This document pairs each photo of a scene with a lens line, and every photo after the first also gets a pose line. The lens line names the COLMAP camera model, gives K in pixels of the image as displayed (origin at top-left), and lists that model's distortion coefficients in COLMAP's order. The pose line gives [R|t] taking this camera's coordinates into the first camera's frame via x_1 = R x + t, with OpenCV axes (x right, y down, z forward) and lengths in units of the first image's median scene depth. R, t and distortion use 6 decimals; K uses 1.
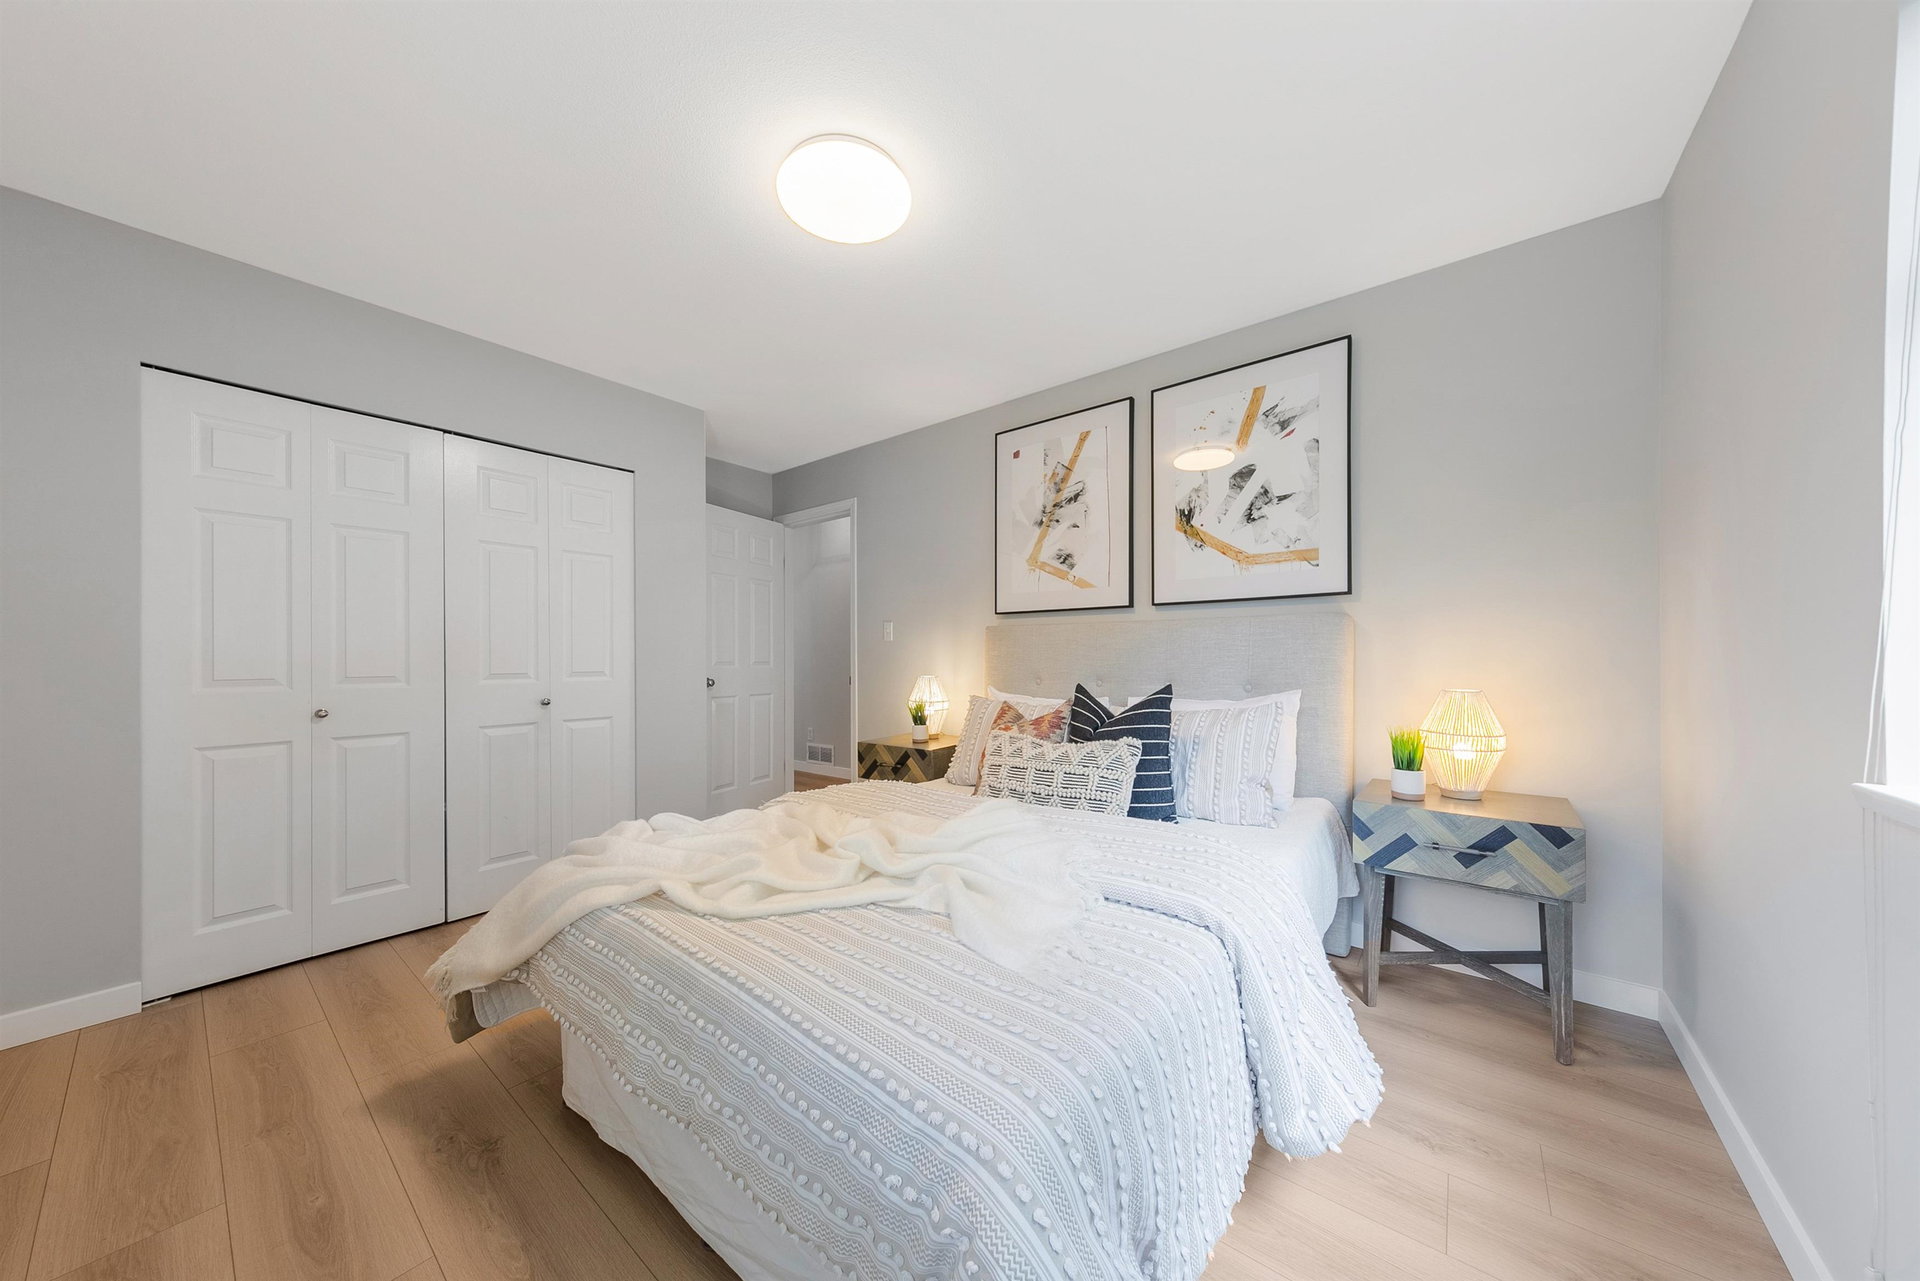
lens RADIAL K [[640.5, 0, 958.2], [0, 640.5, 657.1], [0, 0, 1]] dist [0.003339, 0.000072]
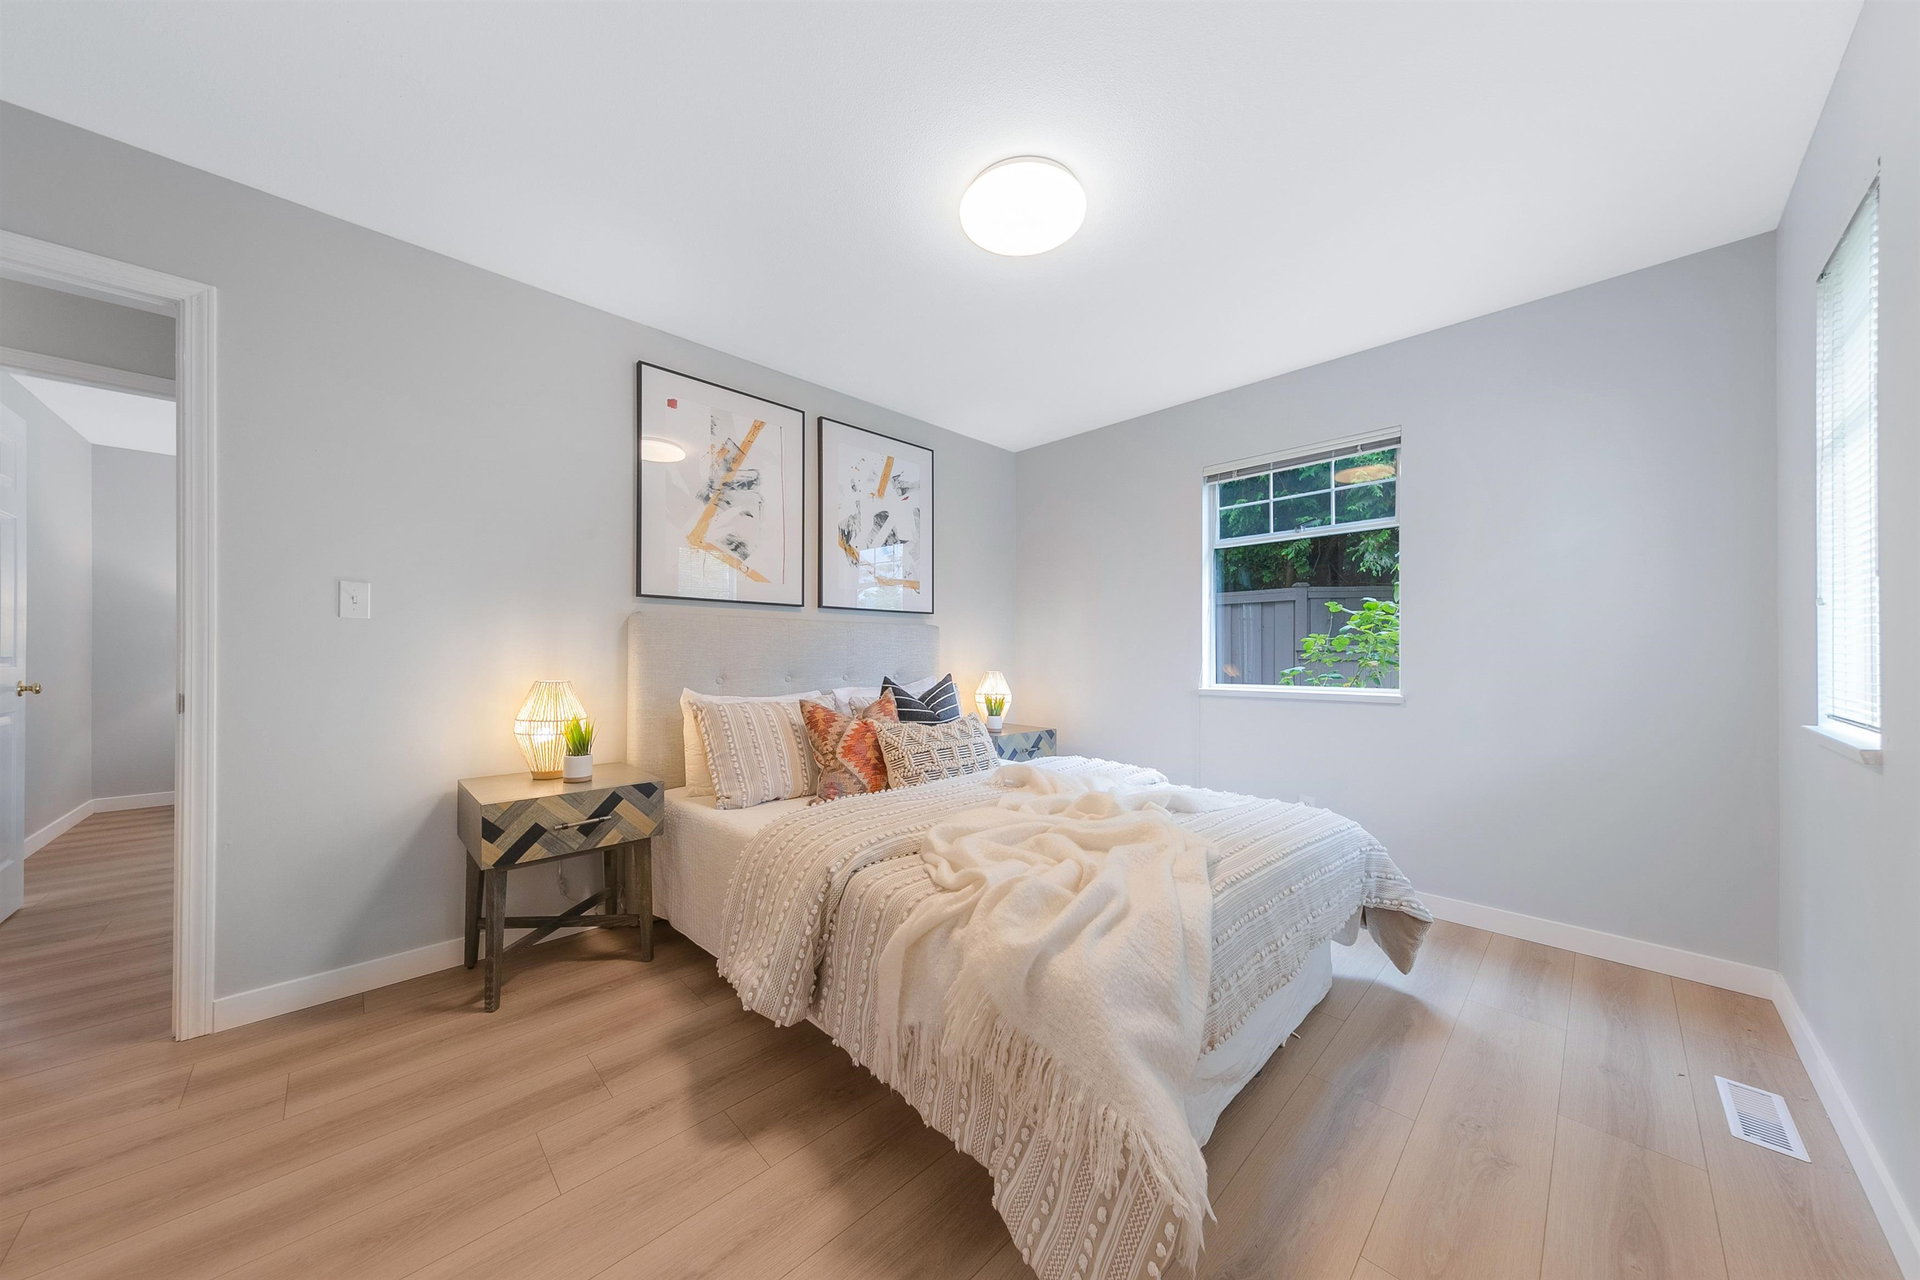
lens RADIAL K [[640.5, 0, 959.9], [0, 640.5, 649.0], [0, 0, 1]] dist [0.003339, 0.000072]
pose [[0.096886, 0.008634, 0.995258, -0.735542], [-0.005422, 0.999952, -0.008147, 0.000860], [-0.995281, -0.004607, 0.096928, 0.599182]]
